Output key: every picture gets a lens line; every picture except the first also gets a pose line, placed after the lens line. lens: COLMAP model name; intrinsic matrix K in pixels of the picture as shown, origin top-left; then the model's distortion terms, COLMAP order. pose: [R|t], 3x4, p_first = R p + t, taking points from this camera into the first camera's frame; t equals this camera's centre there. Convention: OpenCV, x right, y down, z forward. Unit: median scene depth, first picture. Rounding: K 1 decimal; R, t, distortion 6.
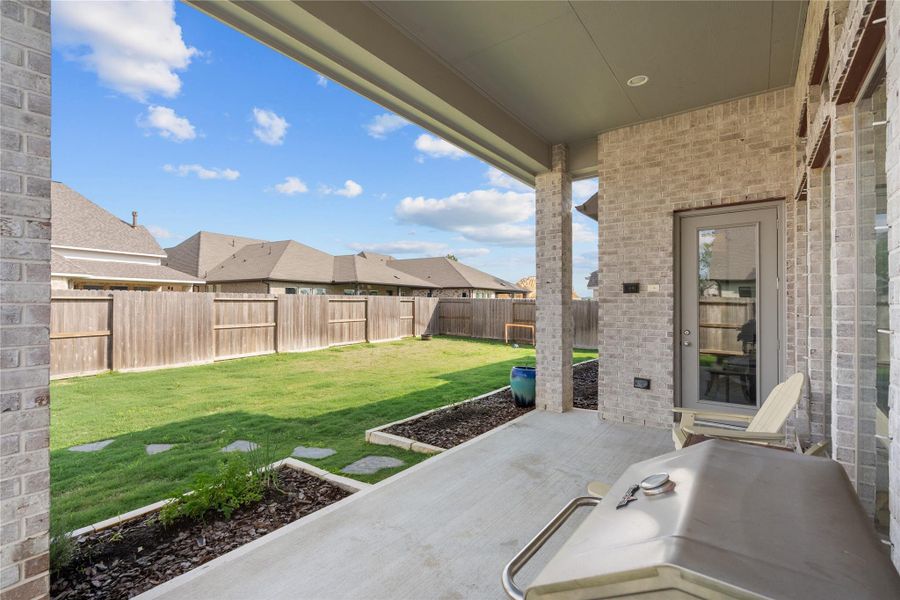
lens RADIAL K [[413.8, 0, 445.2], [0, 413.8, 301.4], [0, 0, 1]] dist [-0.000916, 0.000772]
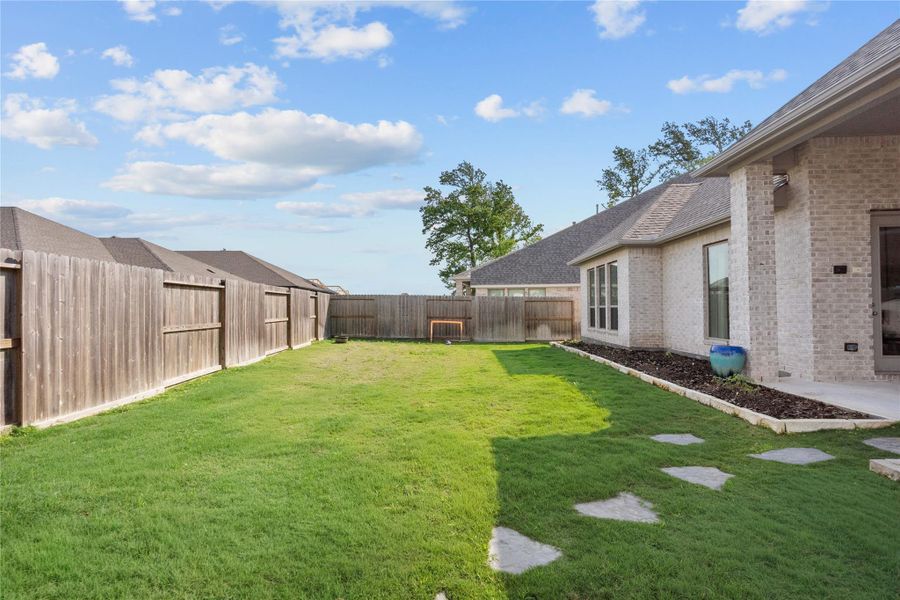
lens RADIAL K [[413.8, 0, 448.0], [0, 413.8, 301.4], [0, 0, 1]] dist [-0.000916, 0.000772]
pose [[0.827845, 0.000693, 0.560957, -0.963584], [0.006059, 0.999930, -0.010177, 0.053840], [-0.560924, 0.011824, 0.827783, 0.522028]]
